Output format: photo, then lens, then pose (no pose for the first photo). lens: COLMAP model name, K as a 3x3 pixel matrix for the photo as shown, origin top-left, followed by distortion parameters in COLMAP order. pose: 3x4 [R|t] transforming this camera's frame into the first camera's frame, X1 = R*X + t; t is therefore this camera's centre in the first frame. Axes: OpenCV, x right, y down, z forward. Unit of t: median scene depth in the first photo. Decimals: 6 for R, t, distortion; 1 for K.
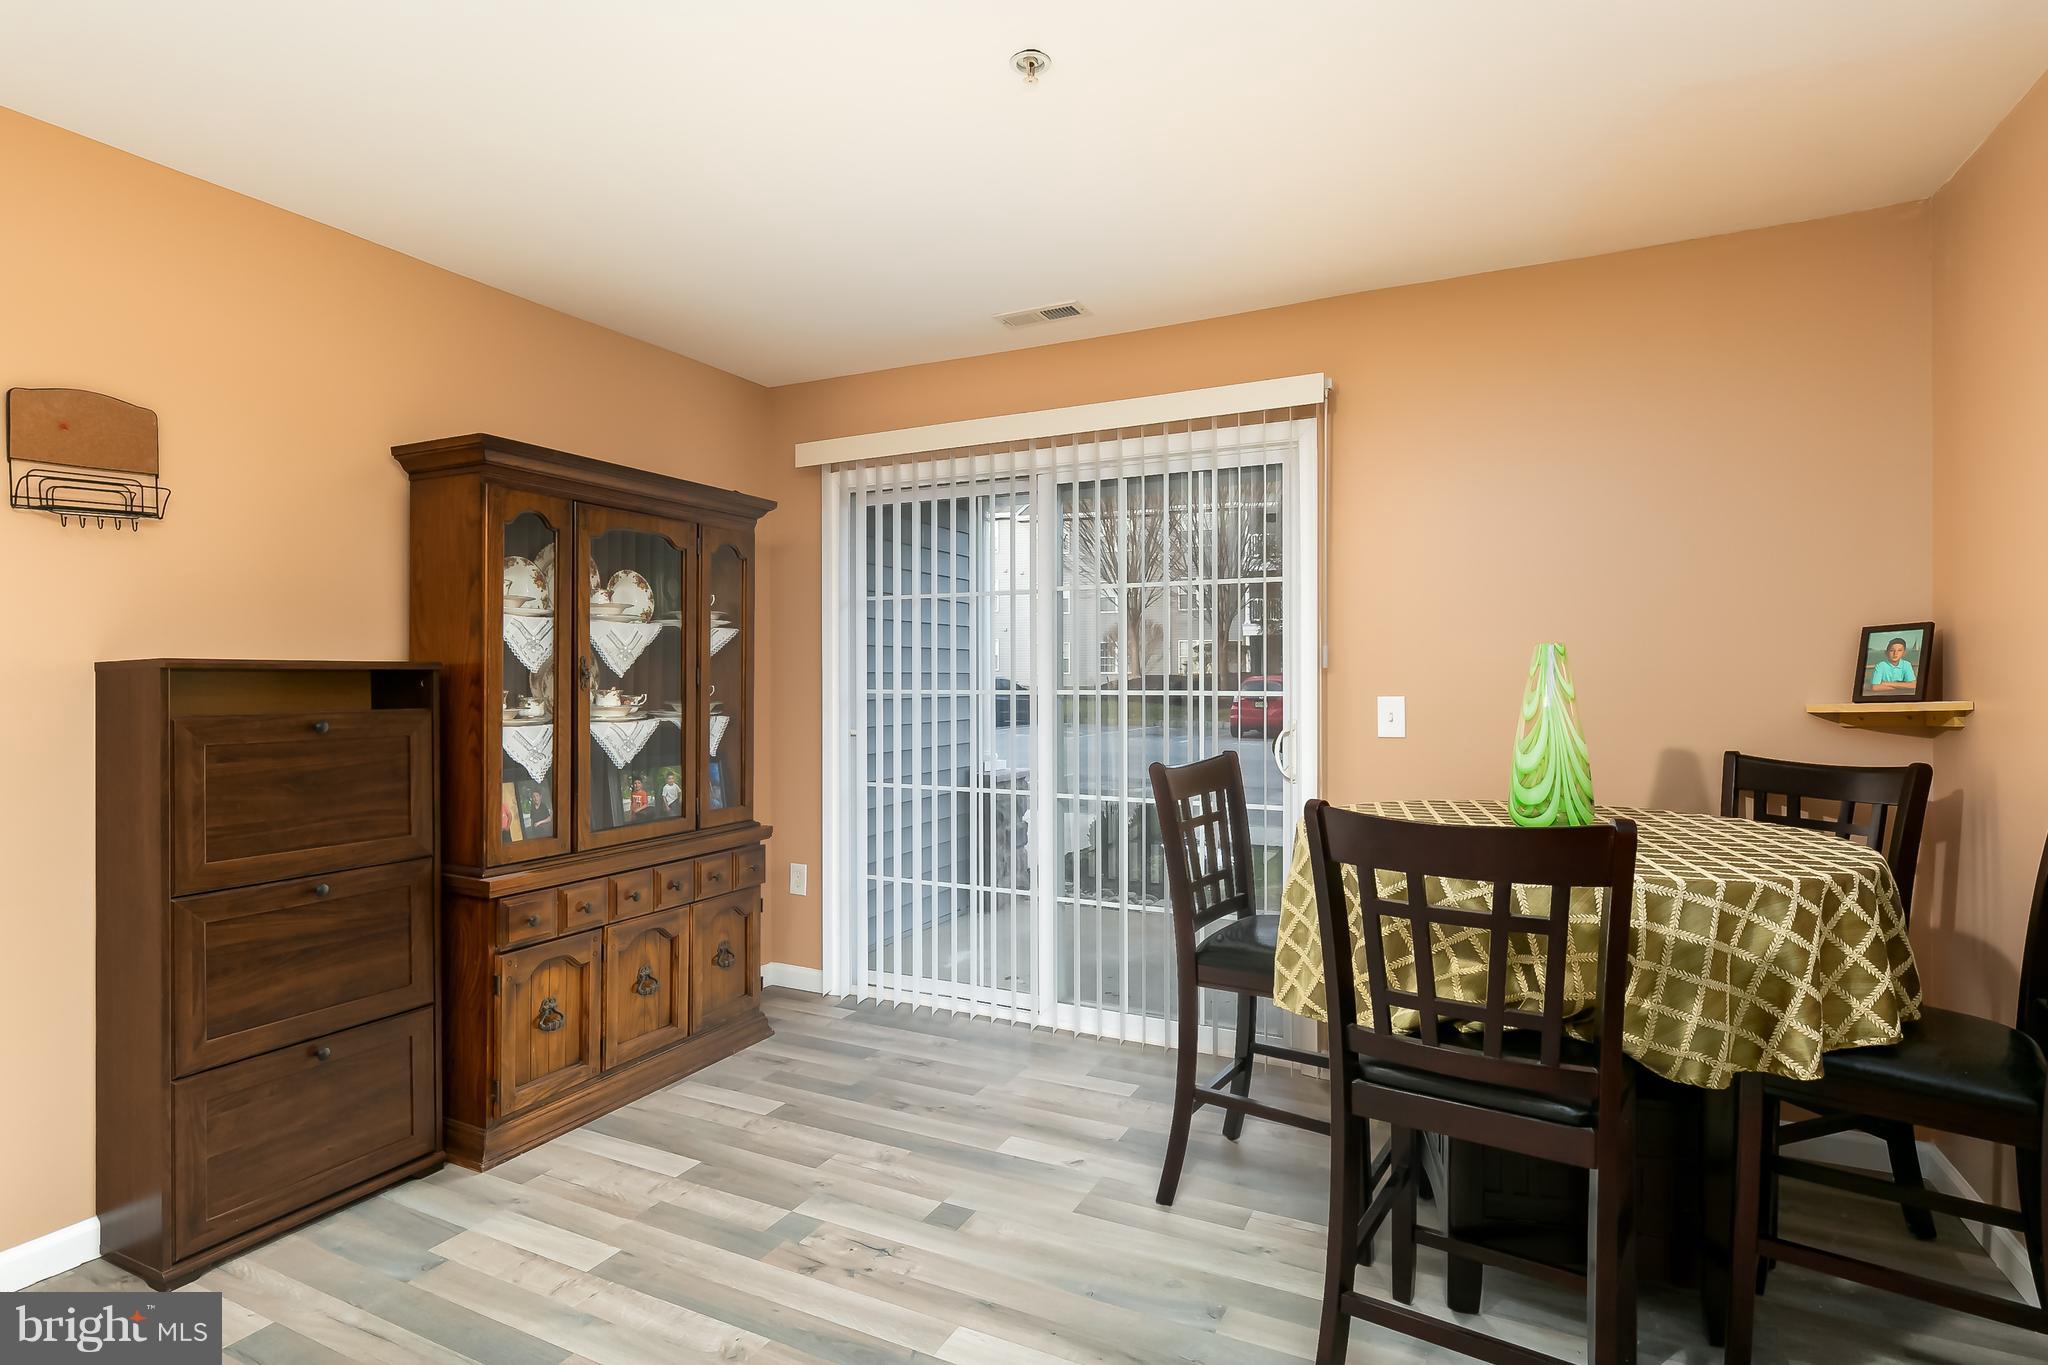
lens RADIAL K [[1020.7, 0, 1017.3], [0, 1020.7, 677.1], [0, 0, 1]] dist [-0.000424, -0.000754]
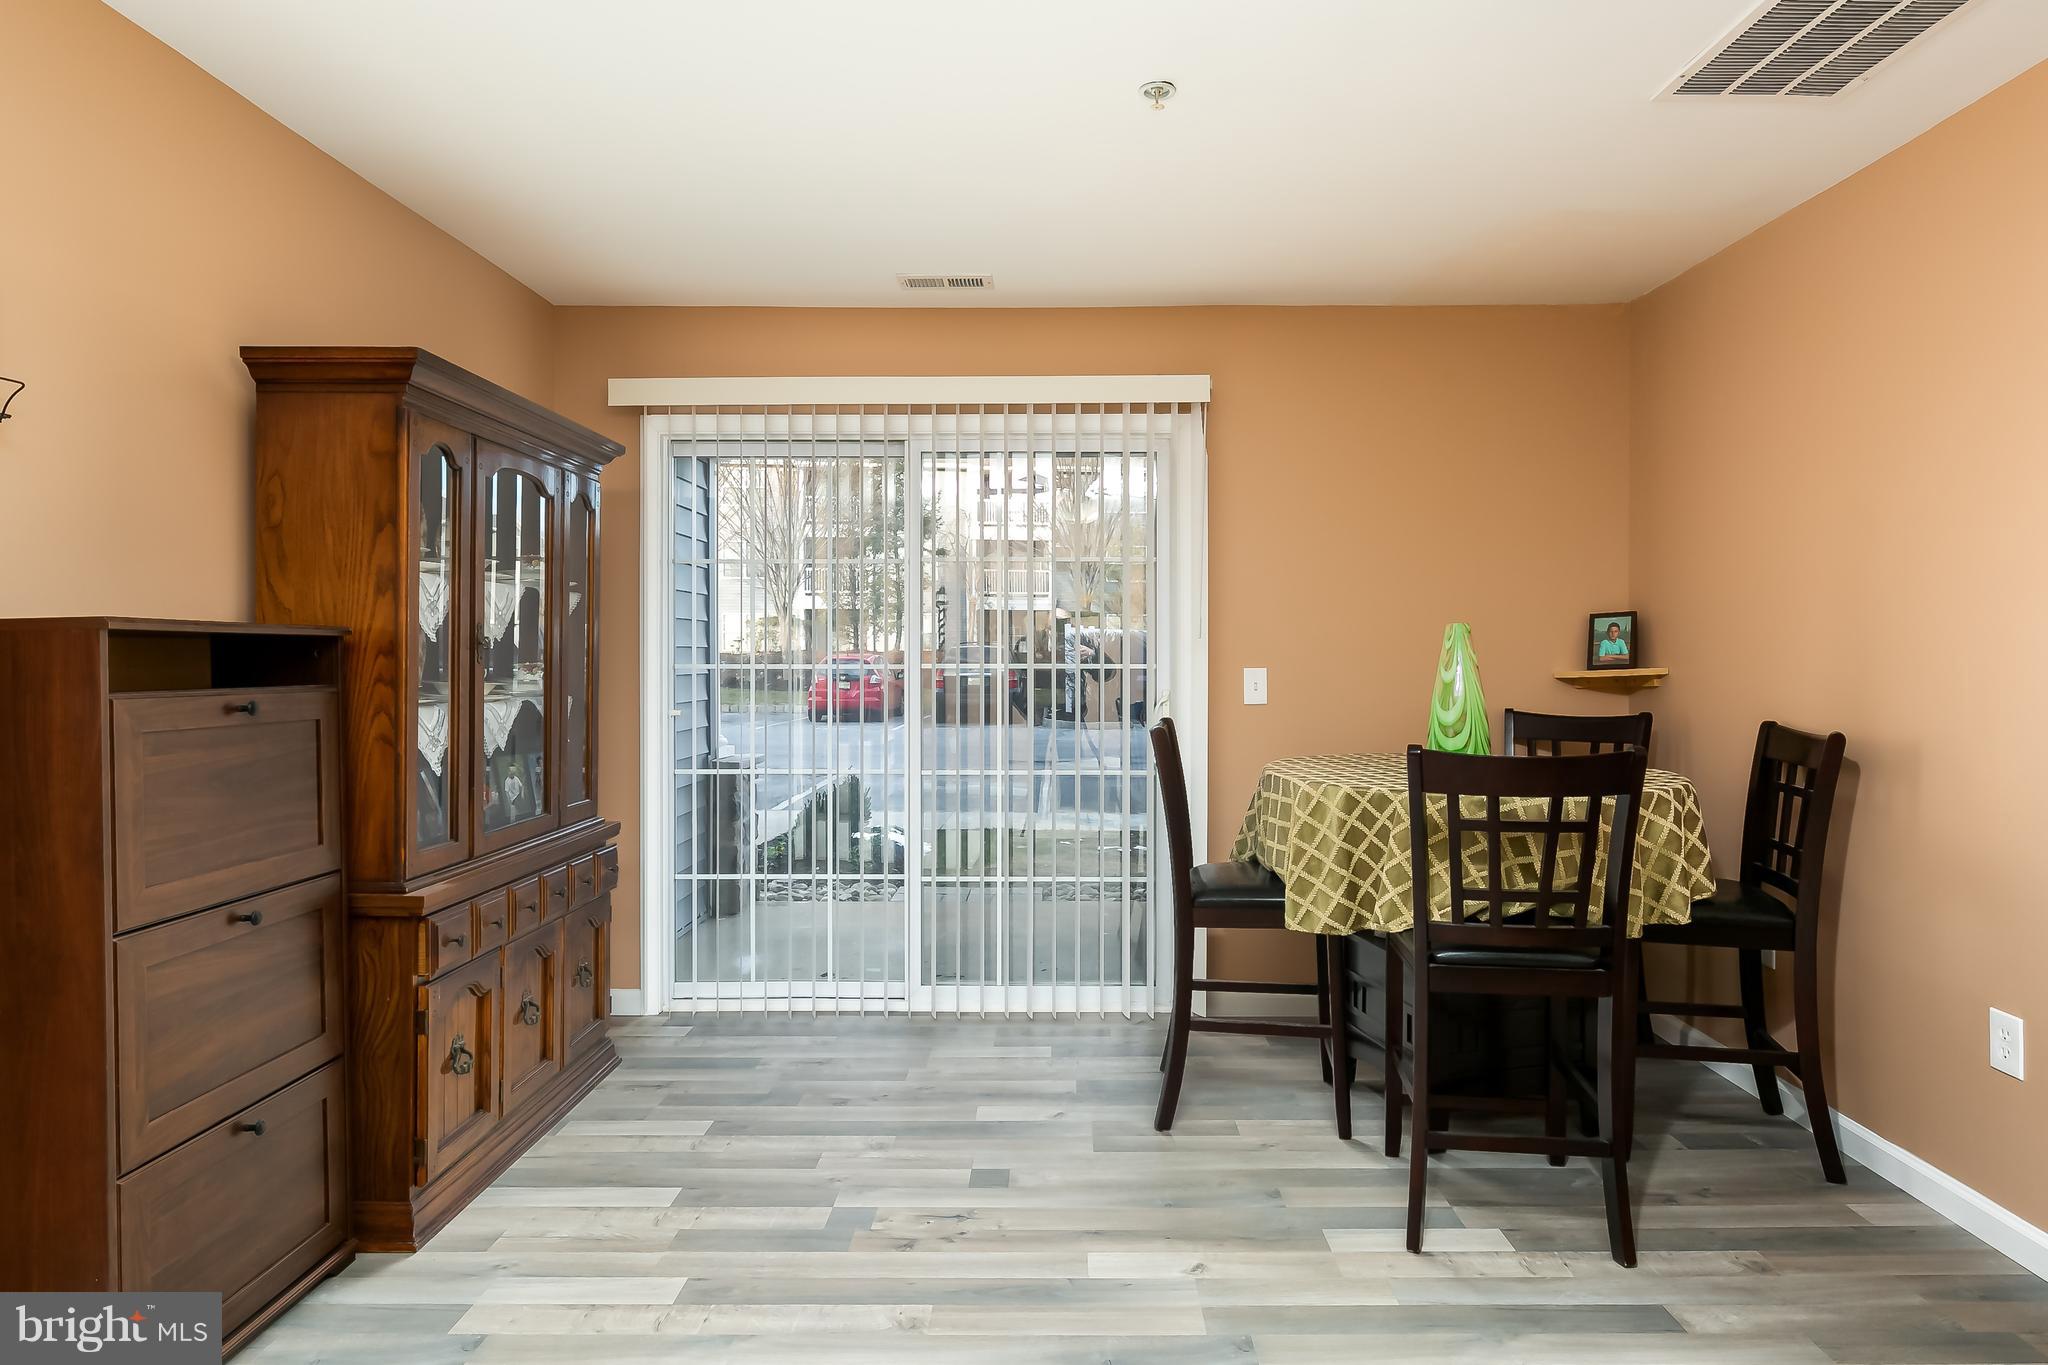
lens RADIAL K [[1151.9, 0, 1050.5], [0, 1151.9, 656.4], [0, 0, 1]] dist [0.001977, -0.000461]
pose [[0.898055, 0.001100, 0.439882, -0.488992], [-0.001389, 0.999999, 0.000335, 0.007825], [-0.439881, -0.000912, 0.898056, -0.053544]]
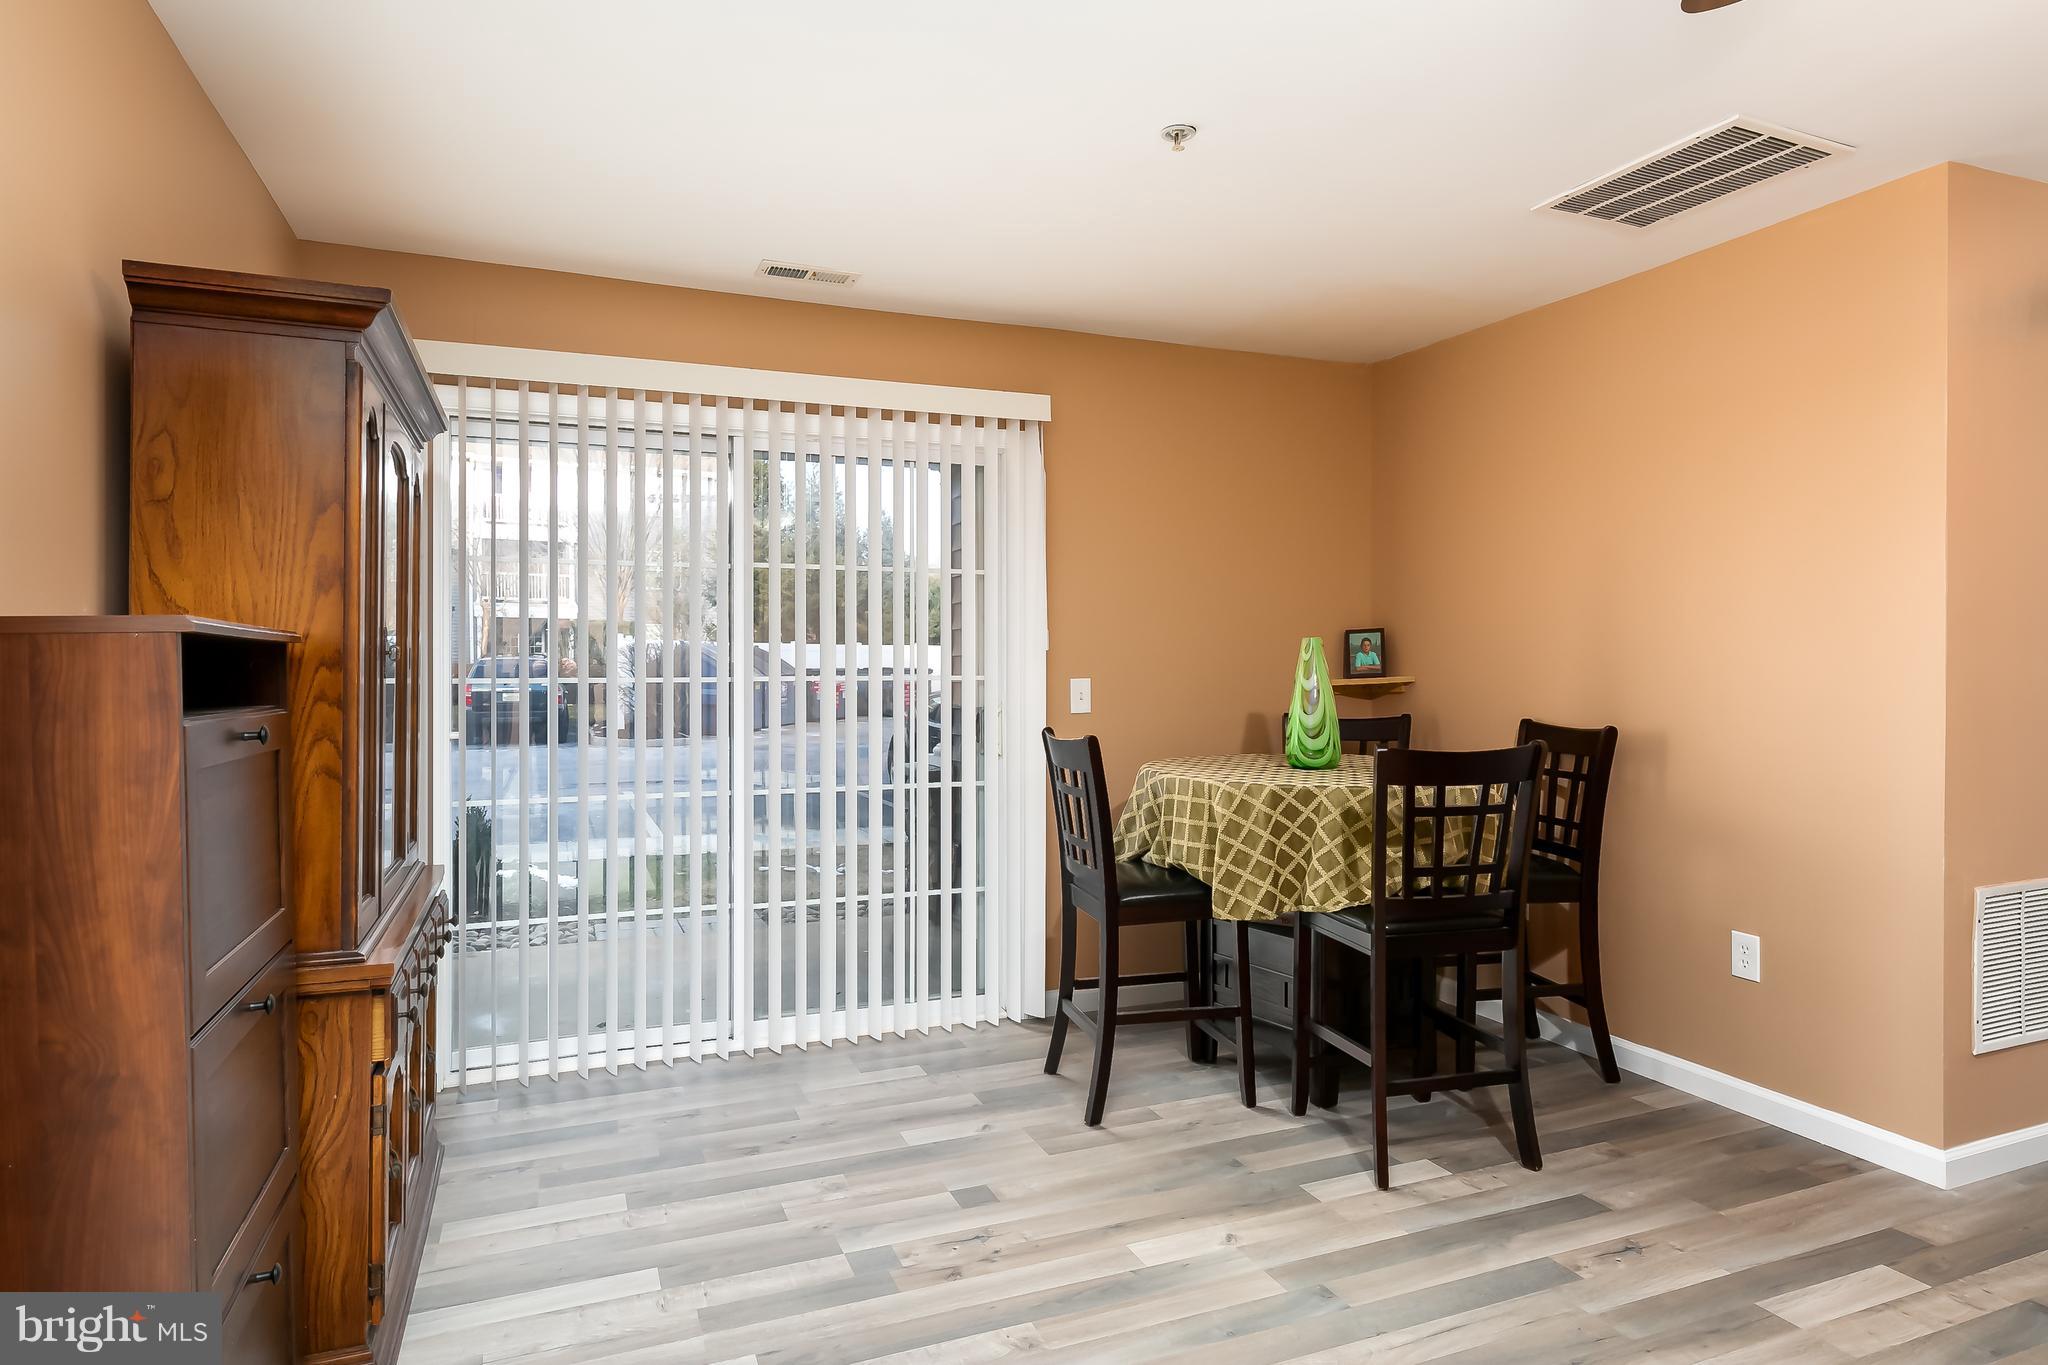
lens RADIAL K [[1170.5, 0, 1029.5], [0, 1170.5, 660.6], [0, 0, 1]] dist [0.007555, 0.001305]
pose [[0.660897, 0.004044, 0.750466, -0.847235], [0.000845, 0.999981, -0.006132, 0.008460], [-0.750476, 0.004687, 0.660881, 0.184903]]
